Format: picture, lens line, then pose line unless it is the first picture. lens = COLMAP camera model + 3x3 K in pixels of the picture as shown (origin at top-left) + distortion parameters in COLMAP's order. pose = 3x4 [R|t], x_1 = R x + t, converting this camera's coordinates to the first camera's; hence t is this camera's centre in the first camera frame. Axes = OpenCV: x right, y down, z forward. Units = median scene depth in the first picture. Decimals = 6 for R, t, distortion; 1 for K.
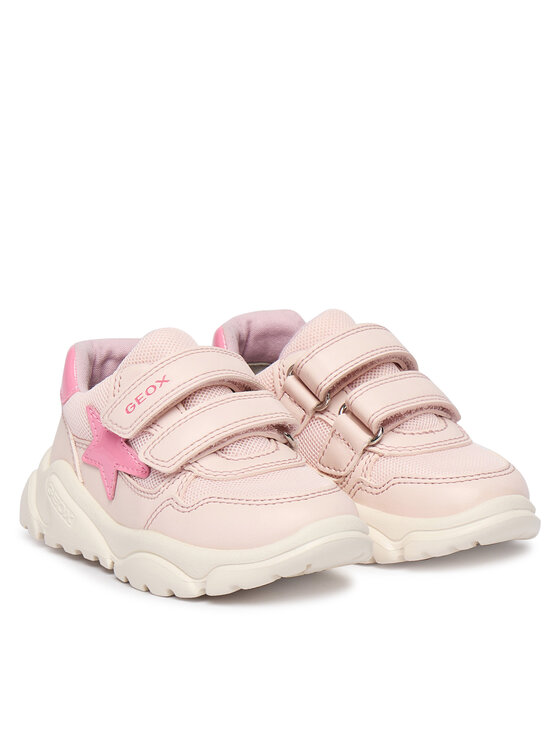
lens RADIAL K [[2587.9, 0, 280.1], [0, 2587.9, 373.0], [0, 0, 1]] dist [-0.268300, 0.000000]
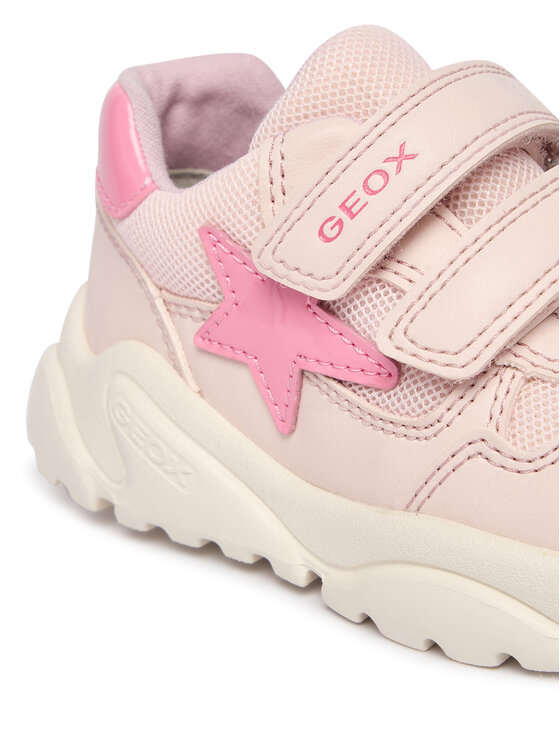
lens RADIAL K [[2068.5, 0, 279.9], [0, 2068.5, 372.7], [0, 0, 1]] dist [0.093784, 0.000000]
pose [[0.978307, -0.129909, 0.161363, -0.124345], [0.099697, 0.978052, 0.182964, -0.026600], [-0.181590, -0.162907, 0.969787, 0.665805]]
